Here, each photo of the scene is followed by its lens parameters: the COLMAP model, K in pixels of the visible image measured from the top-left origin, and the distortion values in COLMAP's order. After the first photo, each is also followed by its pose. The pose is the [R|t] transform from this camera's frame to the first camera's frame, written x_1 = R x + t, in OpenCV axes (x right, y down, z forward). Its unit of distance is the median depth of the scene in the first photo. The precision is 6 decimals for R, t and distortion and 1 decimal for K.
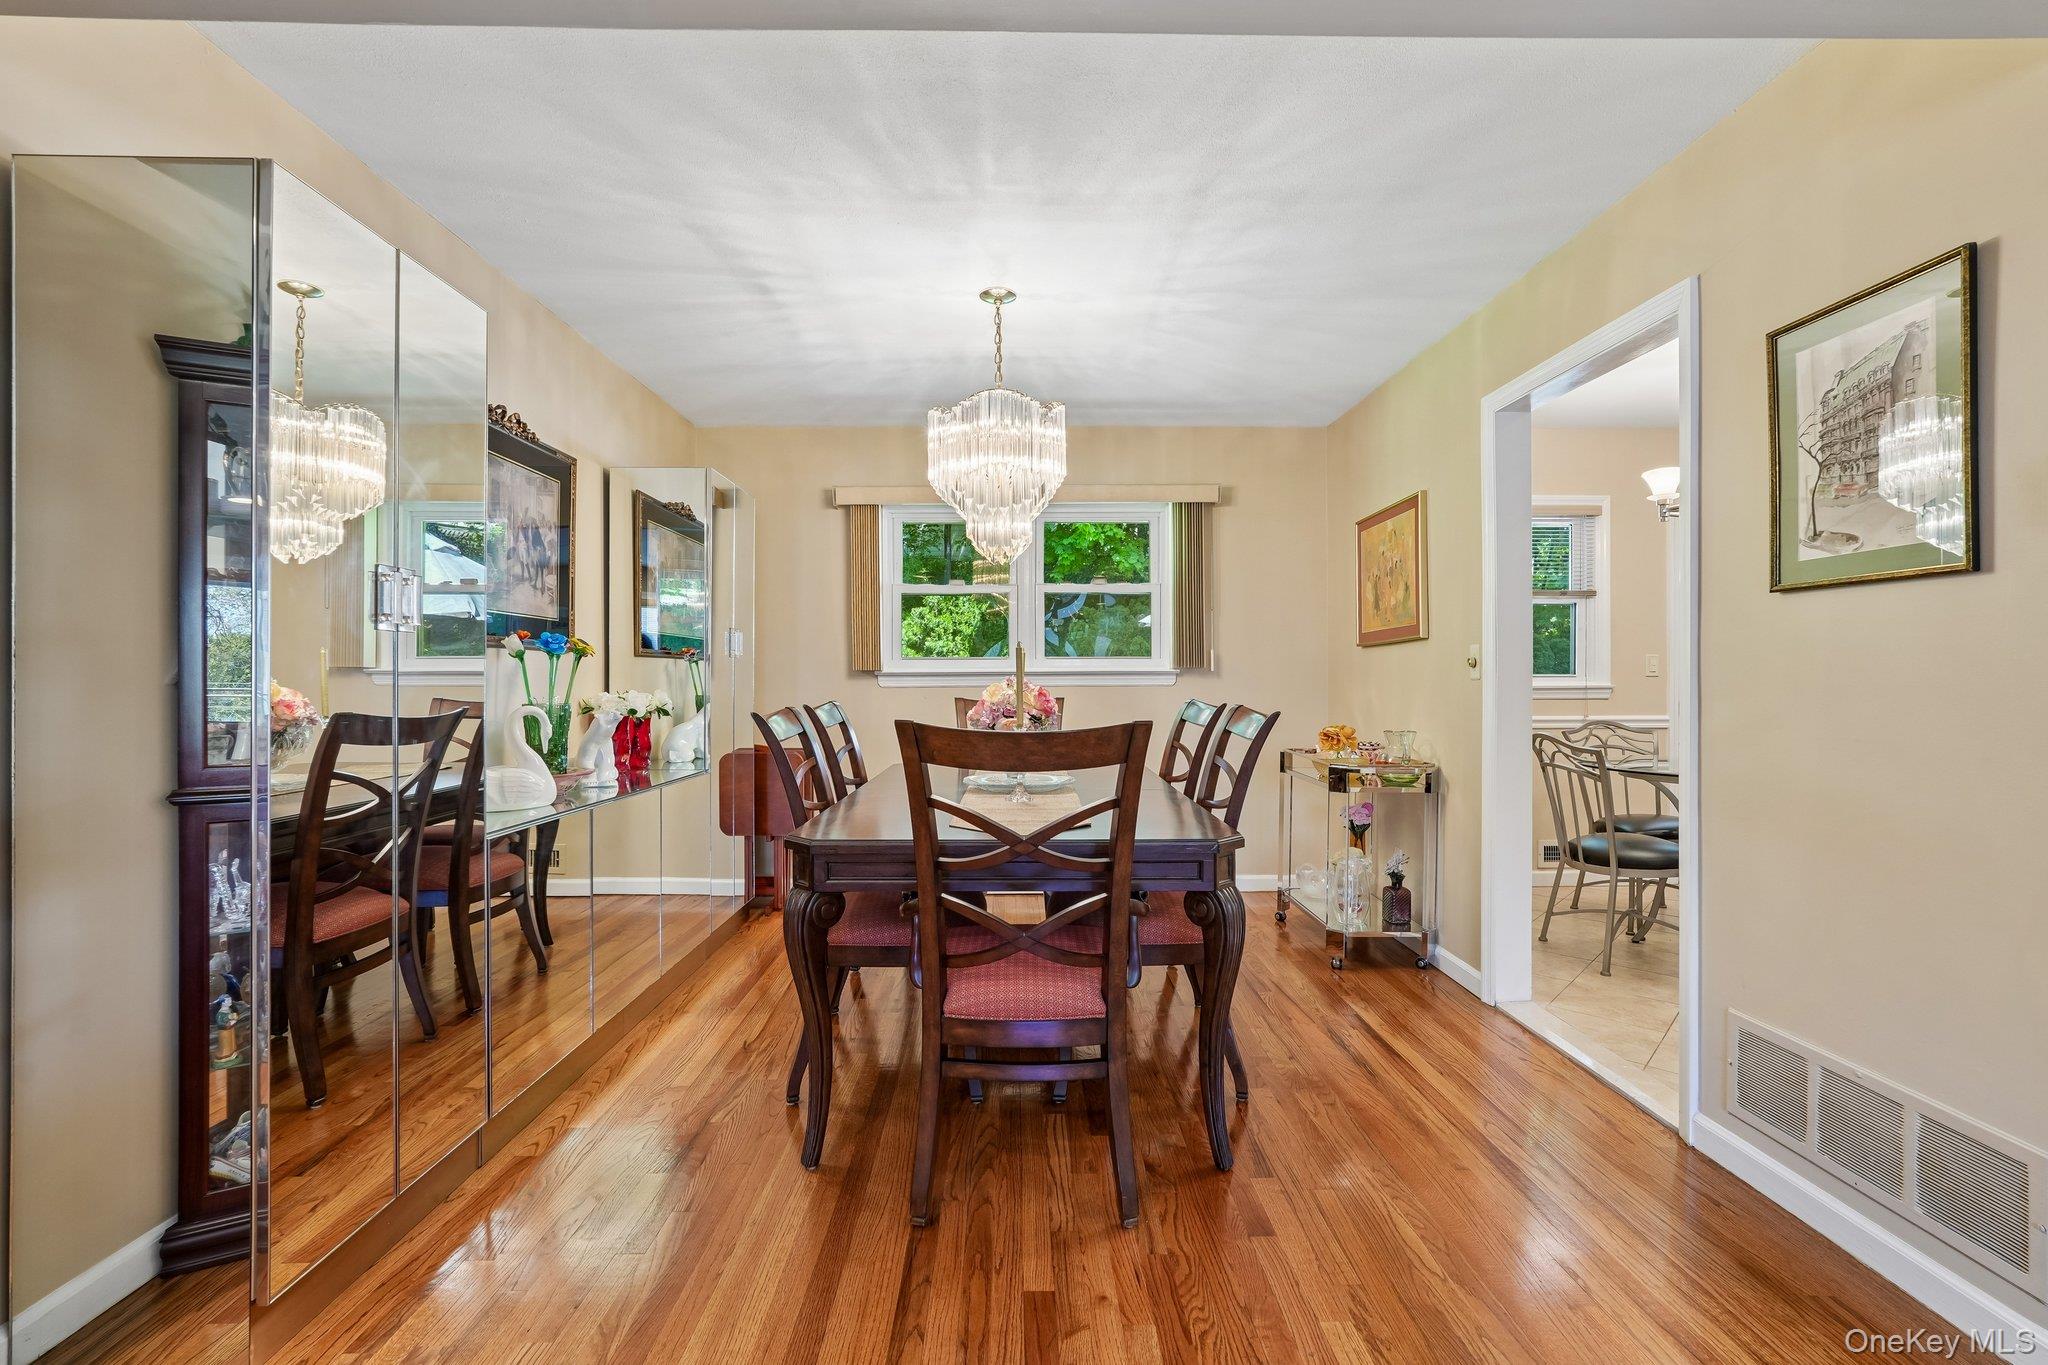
lens RADIAL K [[907.6, 0, 1026.0], [0, 907.6, 675.6], [0, 0, 1]] dist [-0.005055, 0.005180]
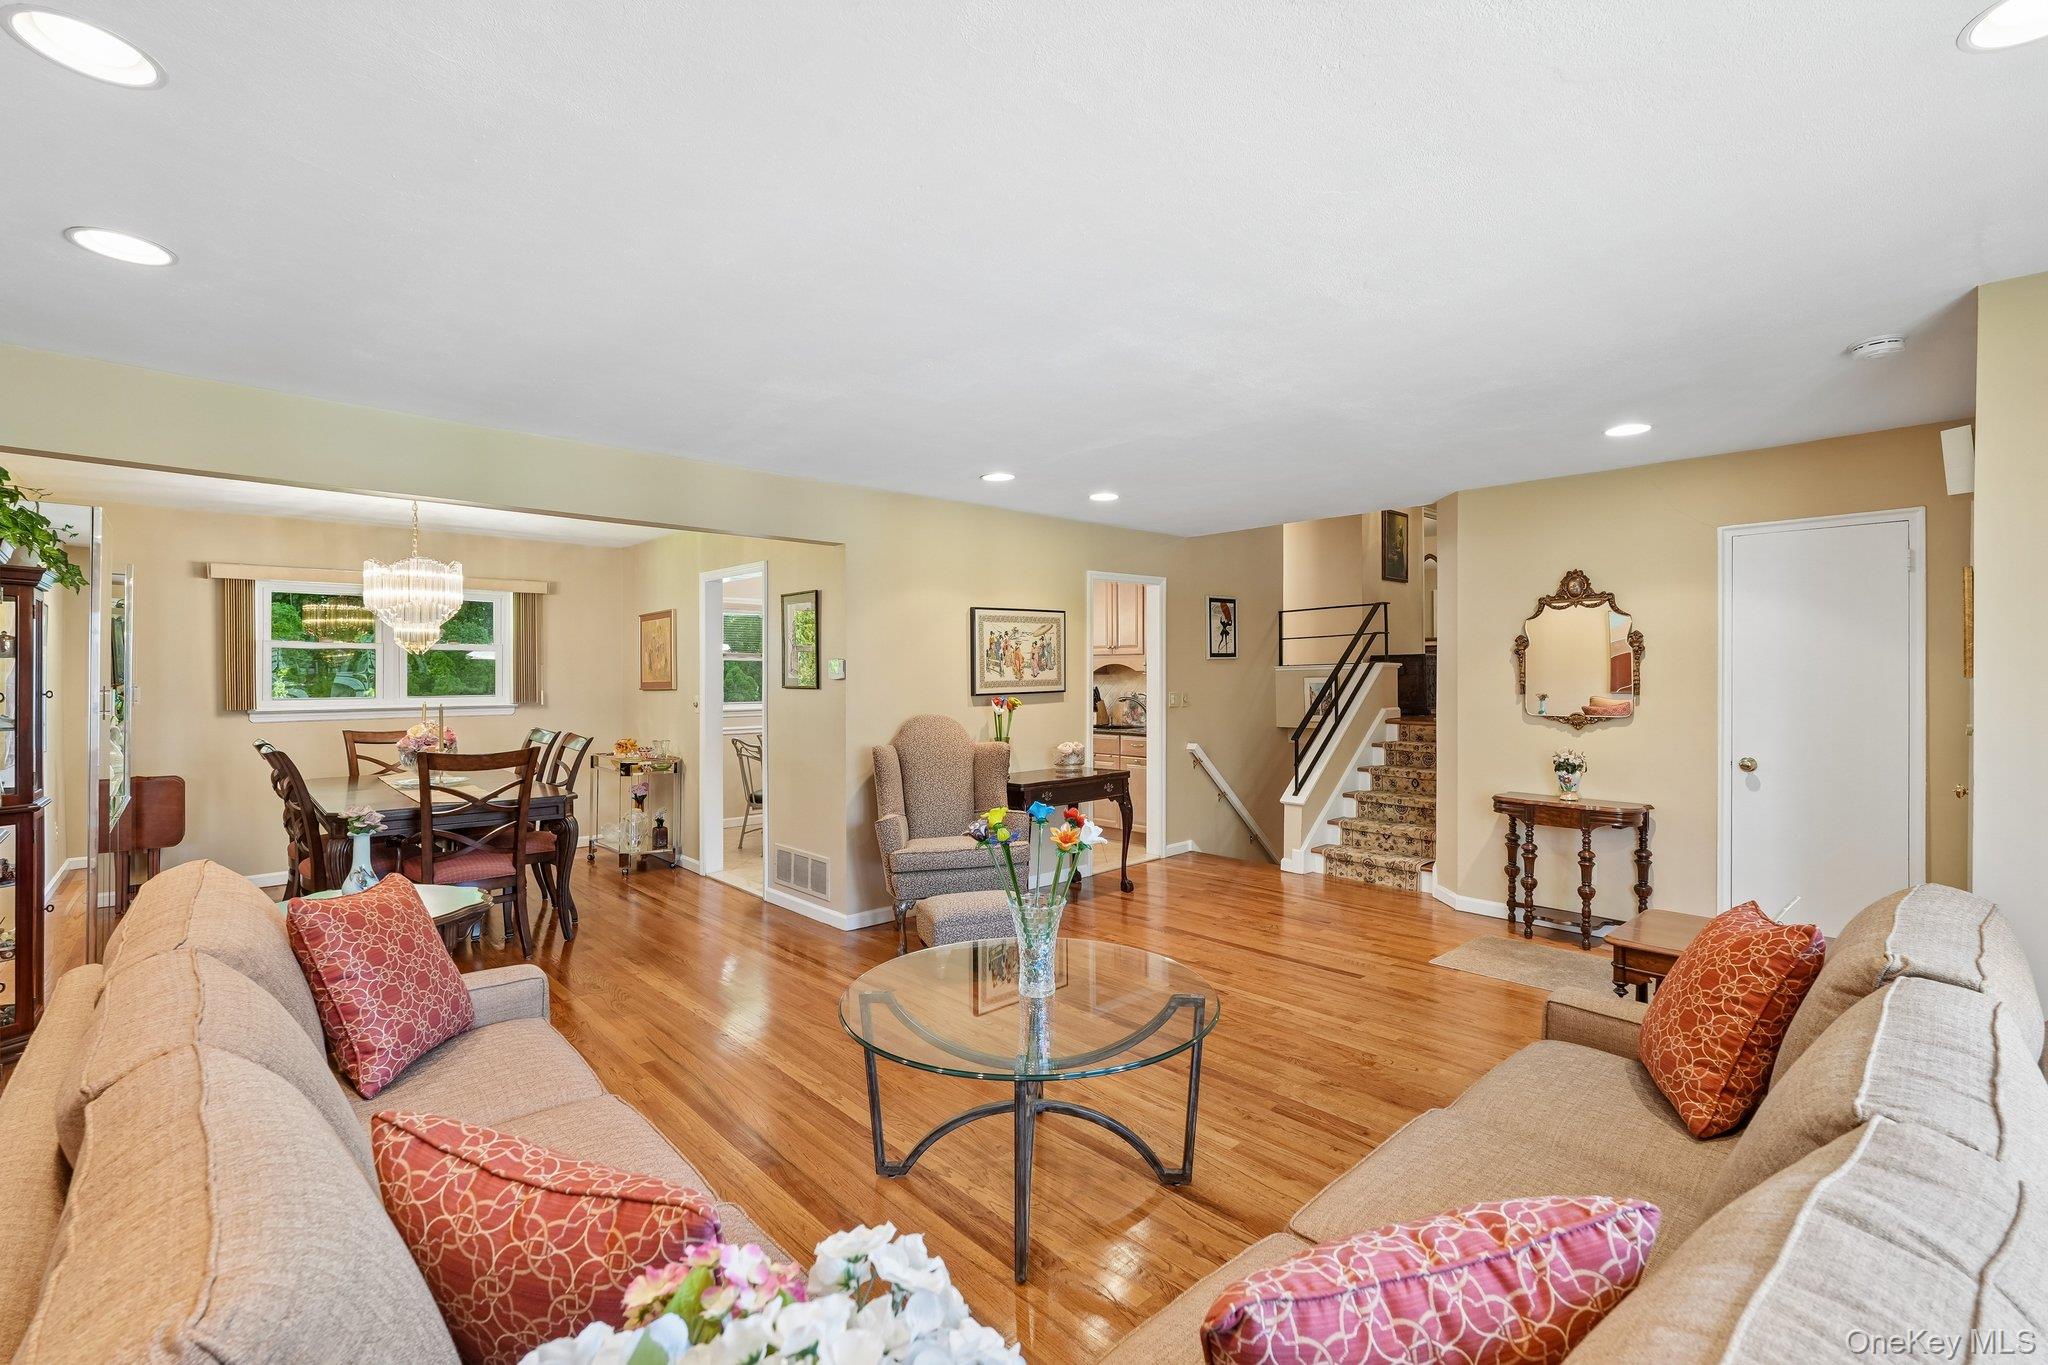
lens RADIAL K [[907.6, 0, 1026.0], [0, 907.6, 675.6], [0, 0, 1]] dist [-0.005055, 0.005180]
pose [[0.744988, 0.000484, 0.667078, -0.386873], [-0.002569, 0.999994, 0.002143, -0.112651], [-0.667073, -0.003311, 0.744985, -1.269023]]
